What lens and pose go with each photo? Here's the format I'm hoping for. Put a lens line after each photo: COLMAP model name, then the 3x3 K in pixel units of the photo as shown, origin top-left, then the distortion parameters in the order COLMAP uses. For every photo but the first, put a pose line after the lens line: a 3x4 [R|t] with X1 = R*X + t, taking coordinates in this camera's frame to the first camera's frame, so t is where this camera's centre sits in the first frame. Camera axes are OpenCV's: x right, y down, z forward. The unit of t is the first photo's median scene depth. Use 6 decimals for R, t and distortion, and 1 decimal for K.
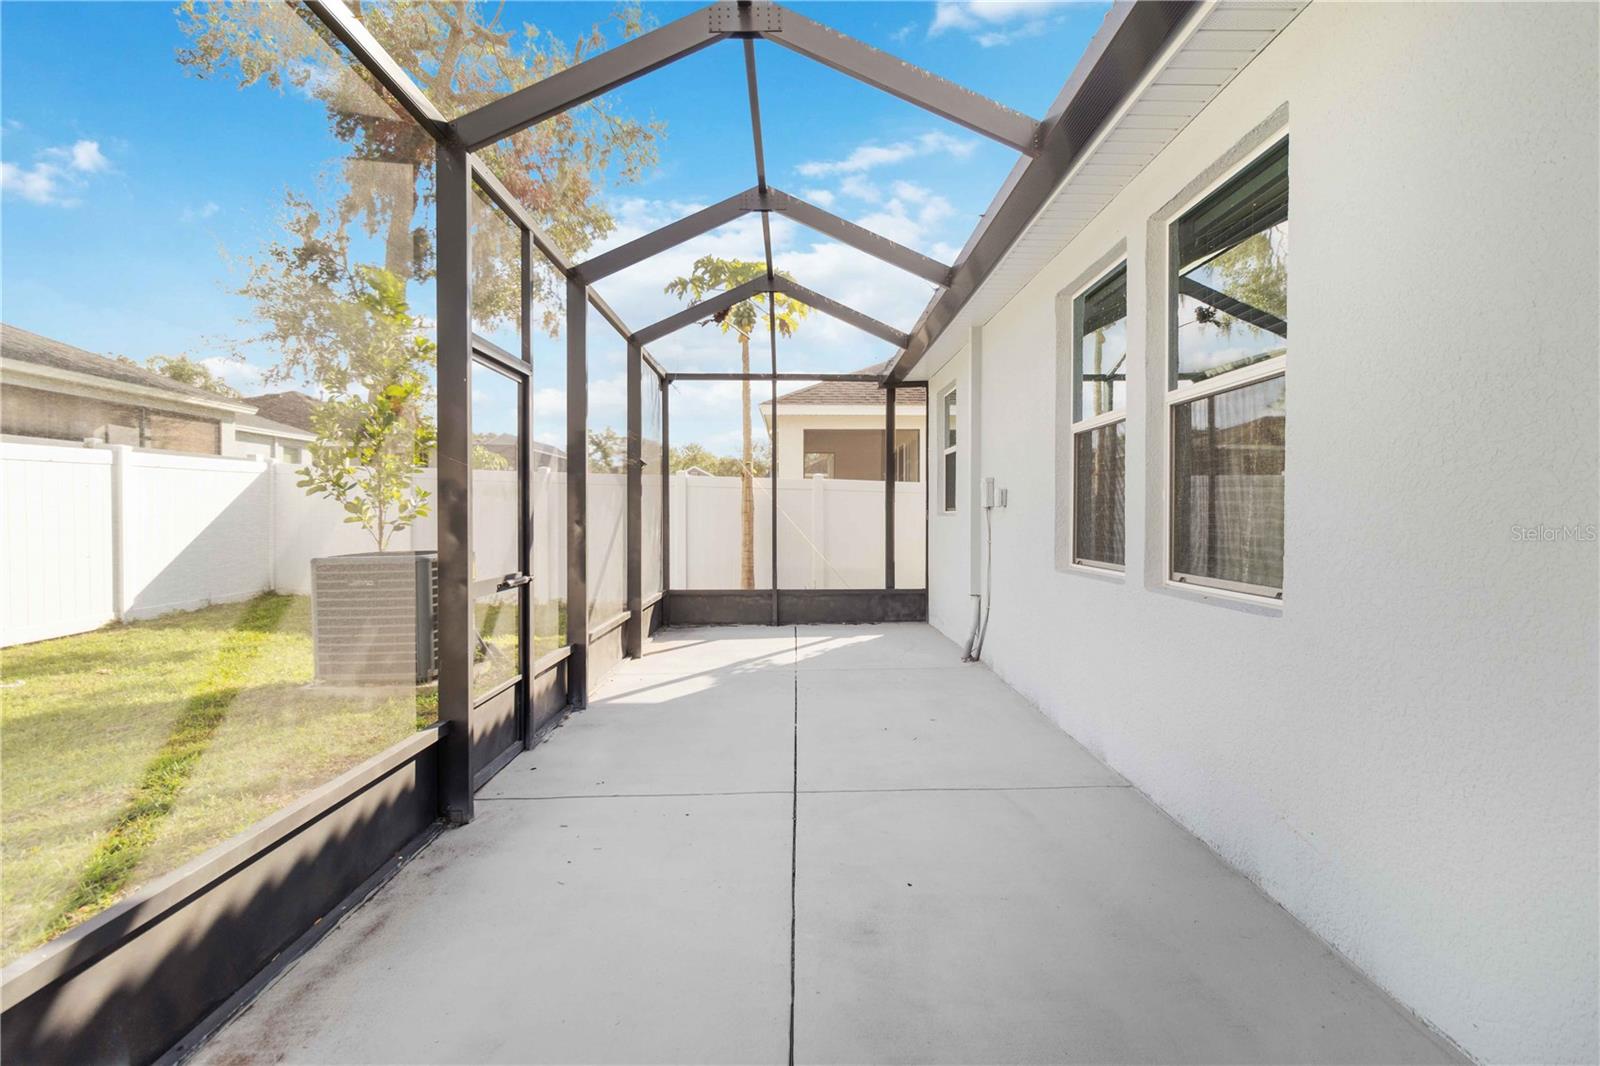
lens RADIAL K [[782.4, 0, 805.6], [0, 782.4, 514.1], [0, 0, 1]] dist [0.000176, -0.000141]
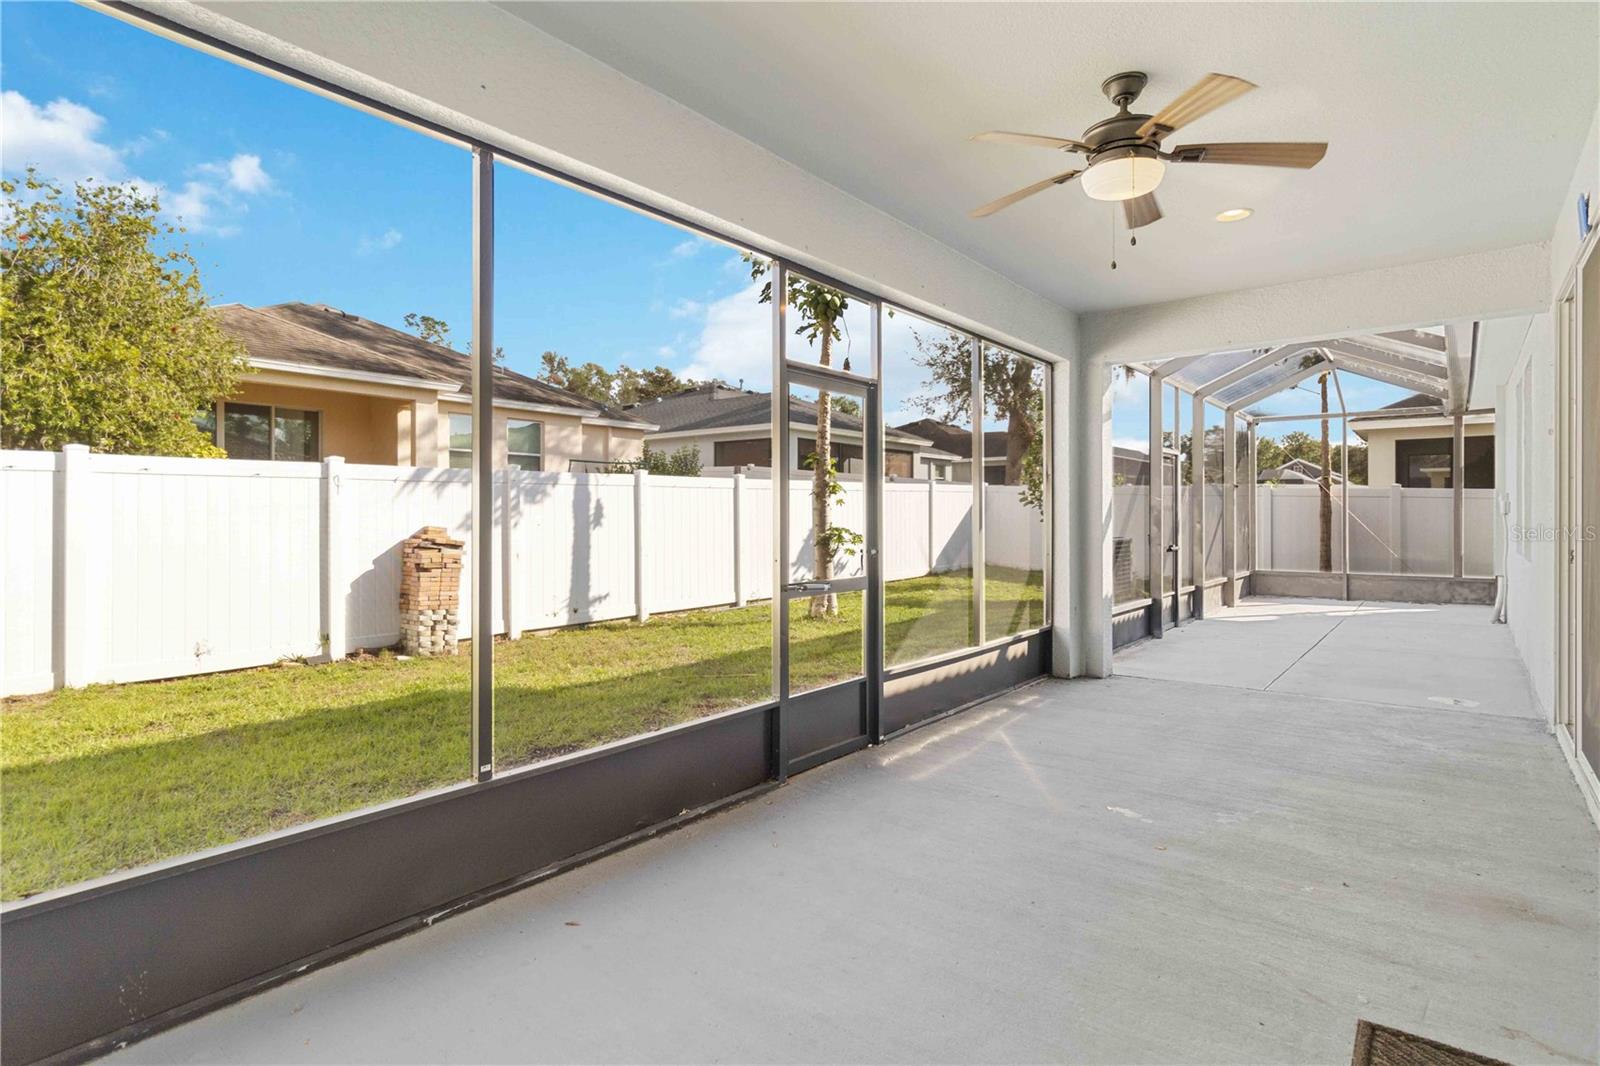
lens RADIAL K [[782.4, 0, 805.6], [0, 782.4, 514.1], [0, 0, 1]] dist [0.000176, -0.000141]
pose [[0.762887, -0.000551, -0.646532, 0.121948], [0.000731, 1.000000, 0.000009, -0.005732], [0.646531, -0.000480, 0.762887, -0.615891]]
